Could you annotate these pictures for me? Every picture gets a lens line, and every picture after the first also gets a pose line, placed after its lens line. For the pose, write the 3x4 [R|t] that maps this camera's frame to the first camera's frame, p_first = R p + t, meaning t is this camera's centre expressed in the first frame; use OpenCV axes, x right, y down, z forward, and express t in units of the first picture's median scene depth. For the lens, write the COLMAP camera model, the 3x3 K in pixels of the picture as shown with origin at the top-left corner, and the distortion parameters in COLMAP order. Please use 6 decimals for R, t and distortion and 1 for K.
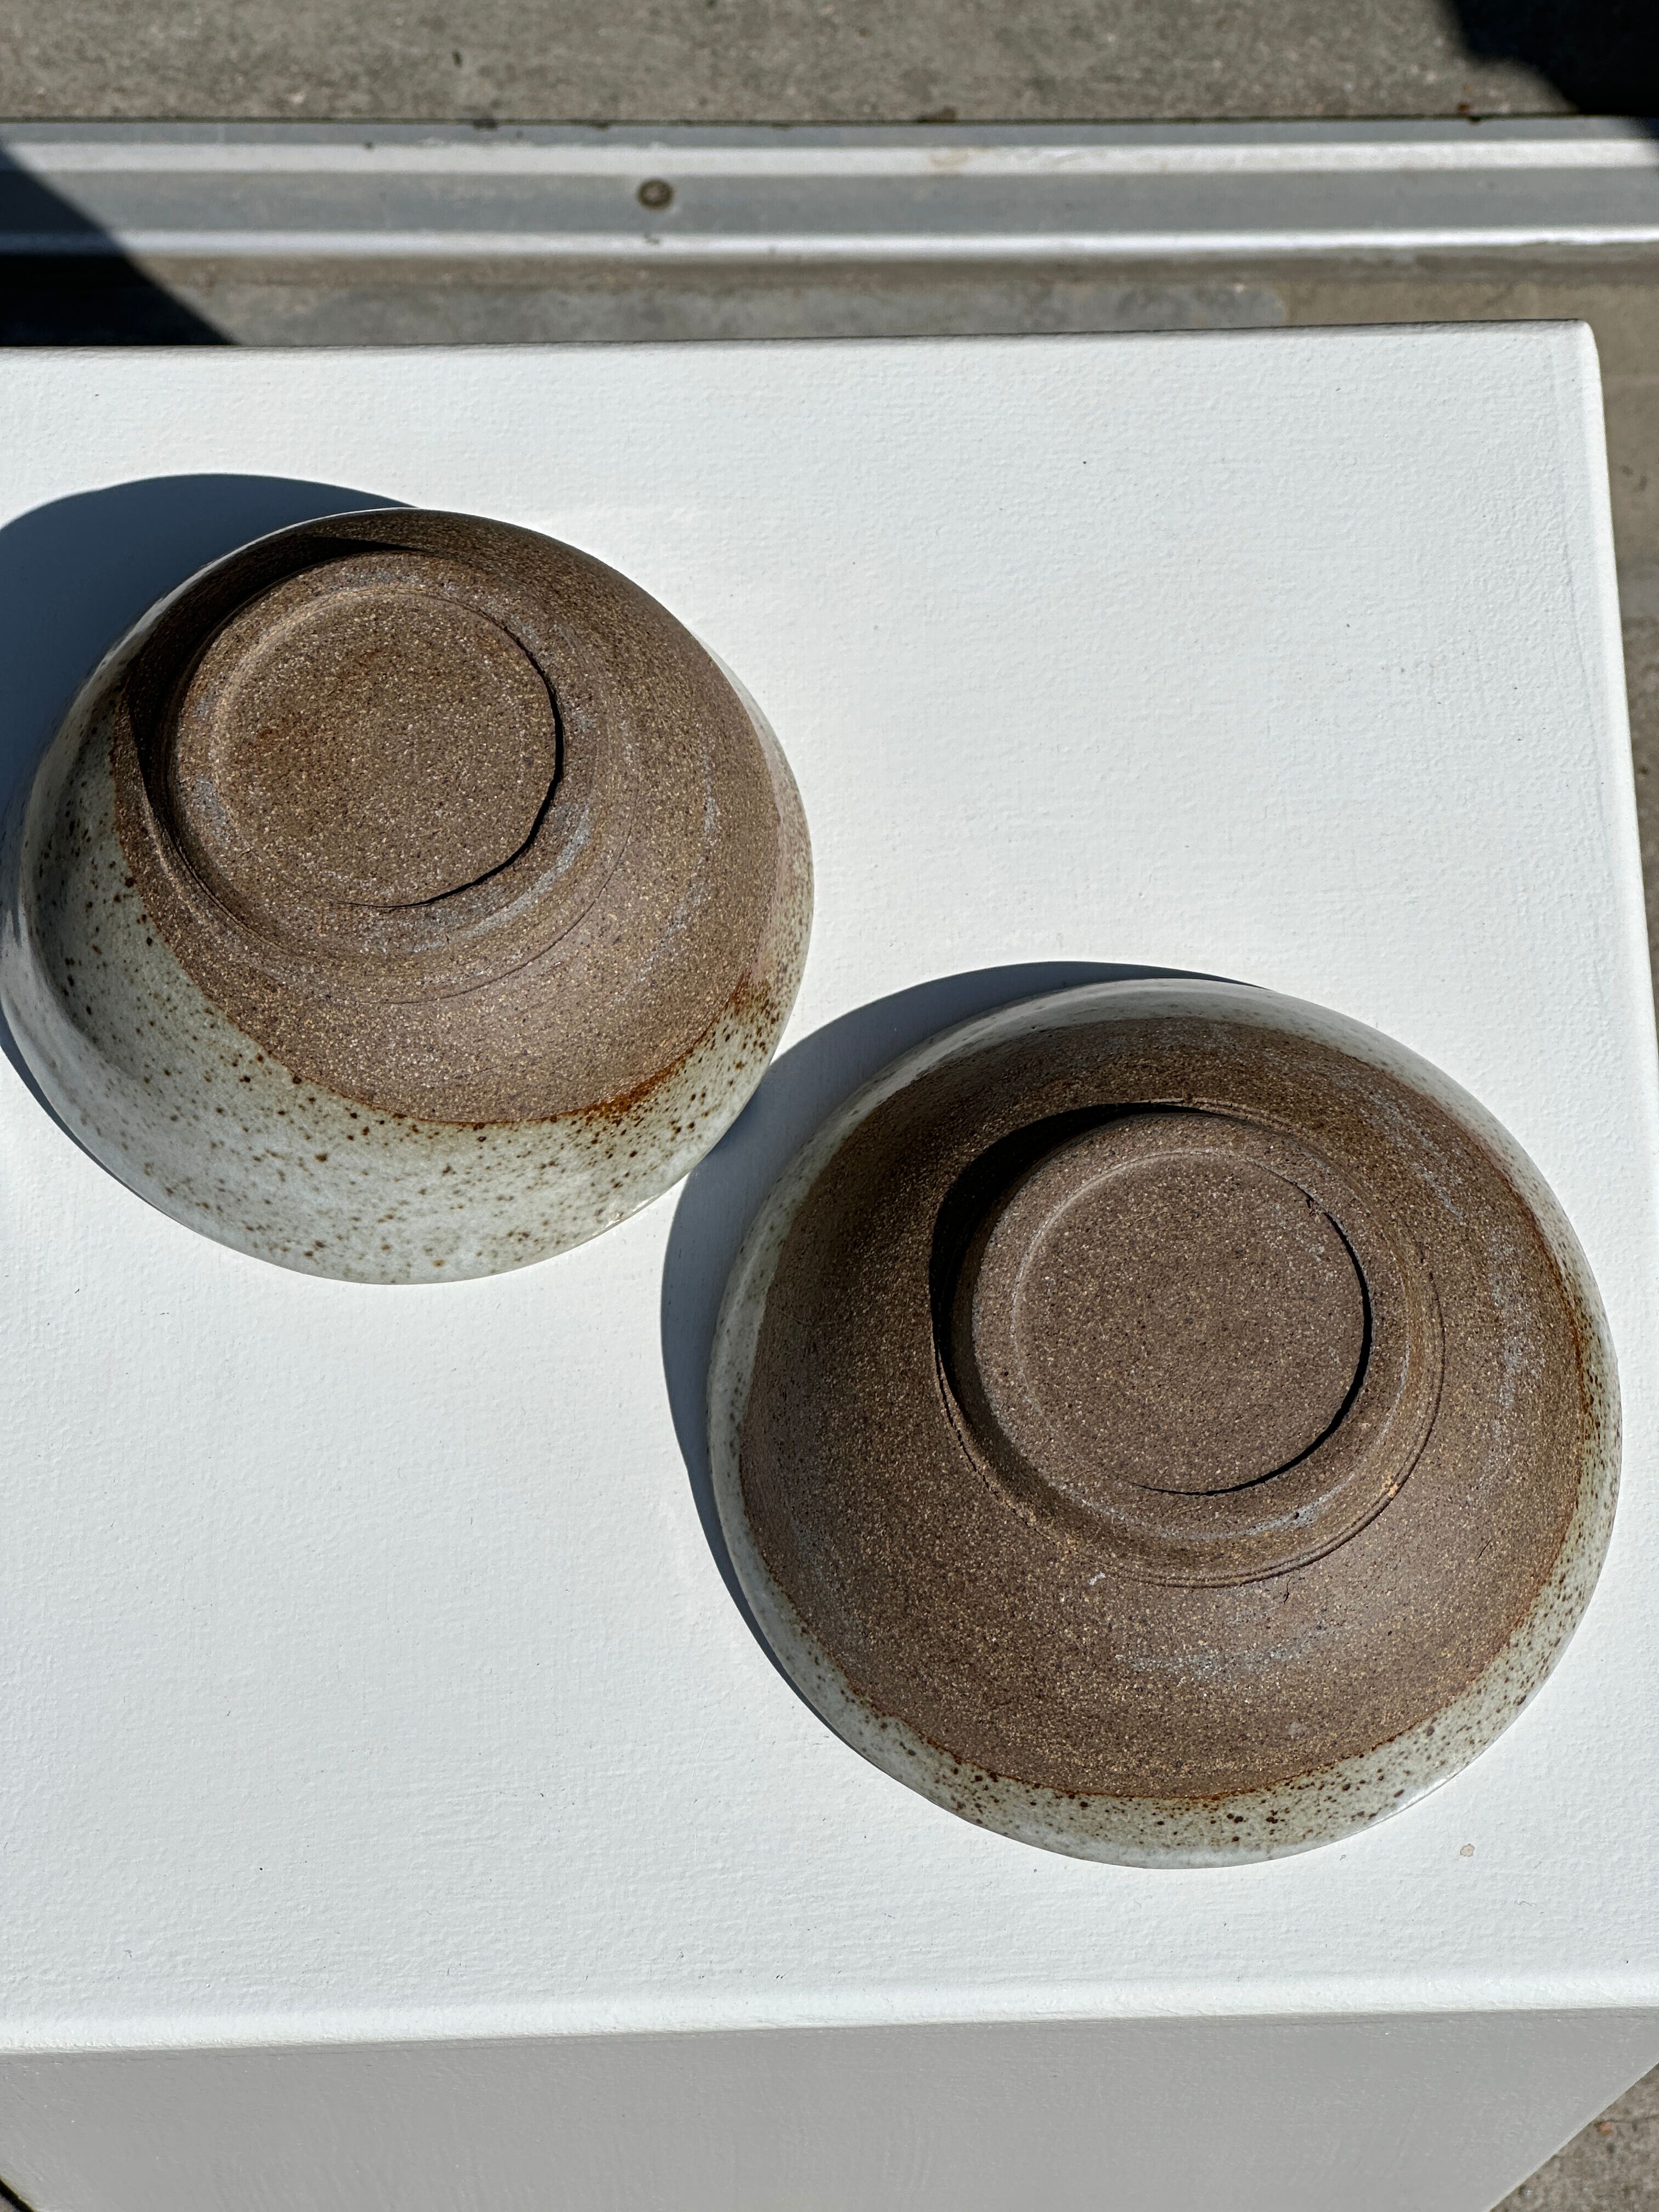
lens RADIAL K [[5017.4, 0, 823.7], [0, 5017.4, 1097.7], [0, 0, 1]] dist [0.140120, 0.000000]
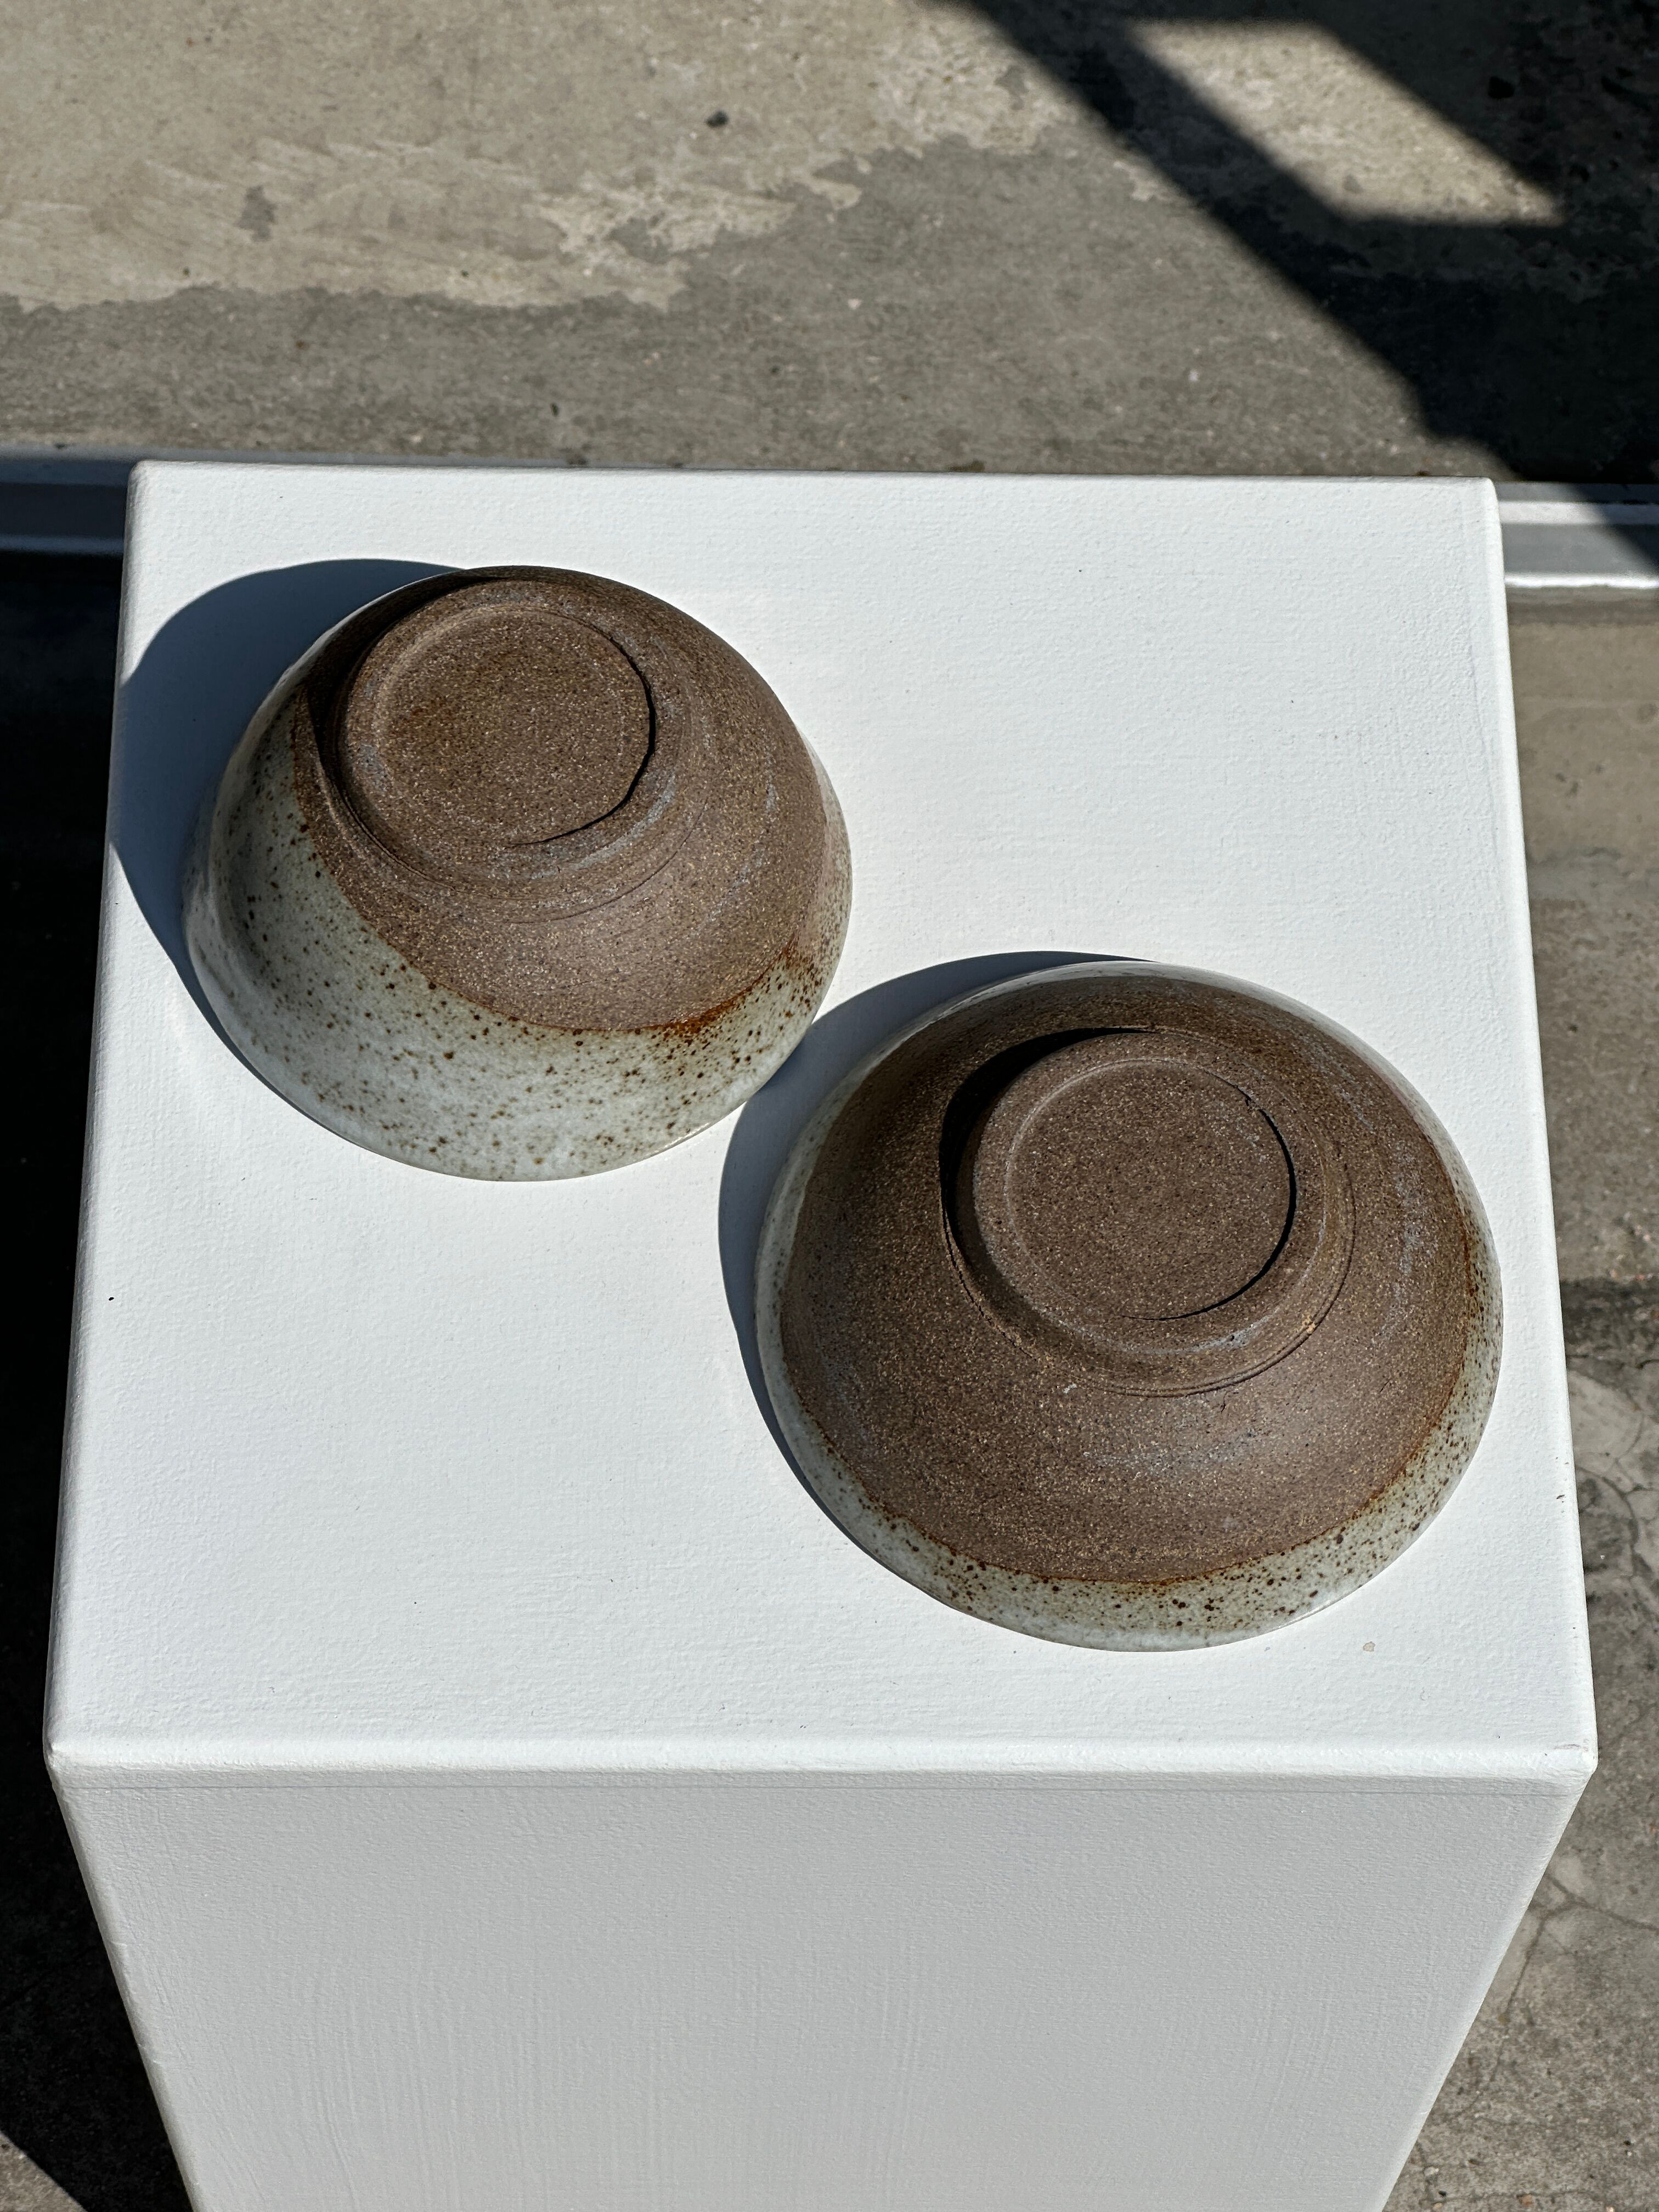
lens RADIAL K [[5017.4, 0, 841.4], [0, 5017.4, 1126.5], [0, 0, 1]] dist [0.140120, 0.000000]
pose [[0.999680, 0.025215, -0.001786, -0.000942], [-0.025236, 0.991469, -0.127879, 0.181918], [-0.001454, 0.127883, 0.991788, -0.219168]]
